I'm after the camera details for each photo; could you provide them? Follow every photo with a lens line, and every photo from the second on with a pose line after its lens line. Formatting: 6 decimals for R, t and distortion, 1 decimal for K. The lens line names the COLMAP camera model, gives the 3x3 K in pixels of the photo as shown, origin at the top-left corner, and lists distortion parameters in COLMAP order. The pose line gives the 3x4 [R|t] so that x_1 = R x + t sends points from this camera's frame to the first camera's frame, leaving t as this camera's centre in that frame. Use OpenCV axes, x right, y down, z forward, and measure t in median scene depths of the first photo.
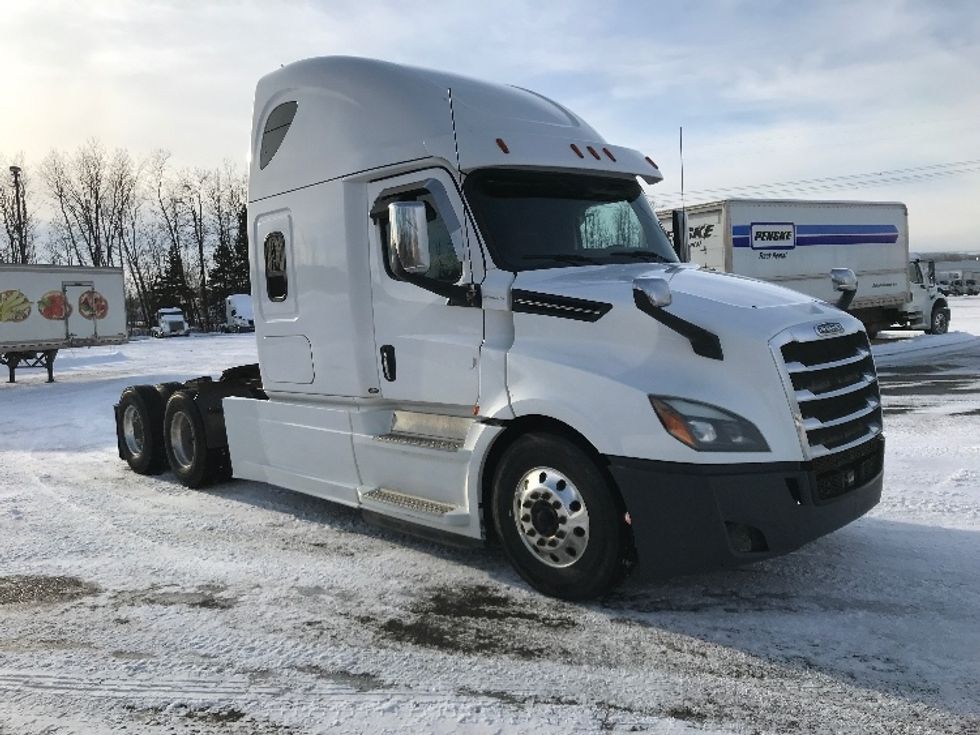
lens RADIAL K [[792.3, 0, 490.0], [0, 792.3, 367.5], [0, 0, 1]] dist [0.069186, -0.100999]
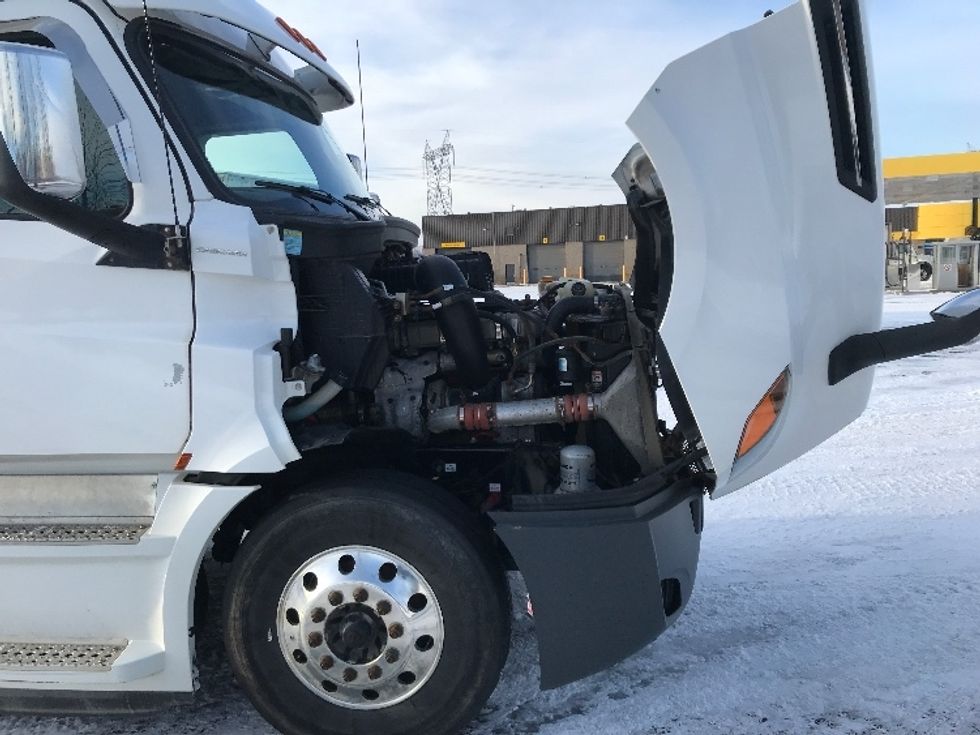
lens RADIAL K [[797.5, 0, 495.3], [0, 797.5, 364.6], [0, 0, 1]] dist [0.026029, -0.006411]
pose [[0.767393, -0.051425, 0.639111, -0.204339], [0.046026, 0.998625, 0.025089, -0.015969], [-0.639523, 0.010162, 0.768705, 0.452231]]
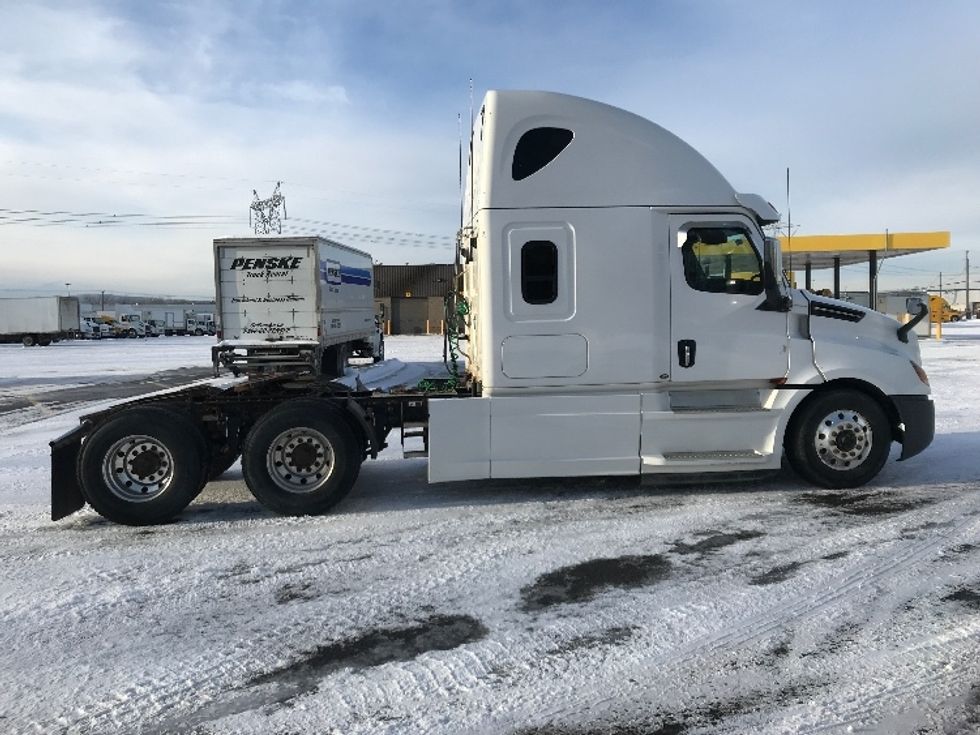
lens RADIAL K [[797.5, 0, 495.3], [0, 797.5, 364.6], [0, 0, 1]] dist [0.026029, -0.006411]
pose [[0.590415, -0.008214, 0.807058, -1.597016], [0.052483, 0.998223, -0.028235, 0.038901], [-0.805392, 0.059027, 0.589797, 0.559726]]
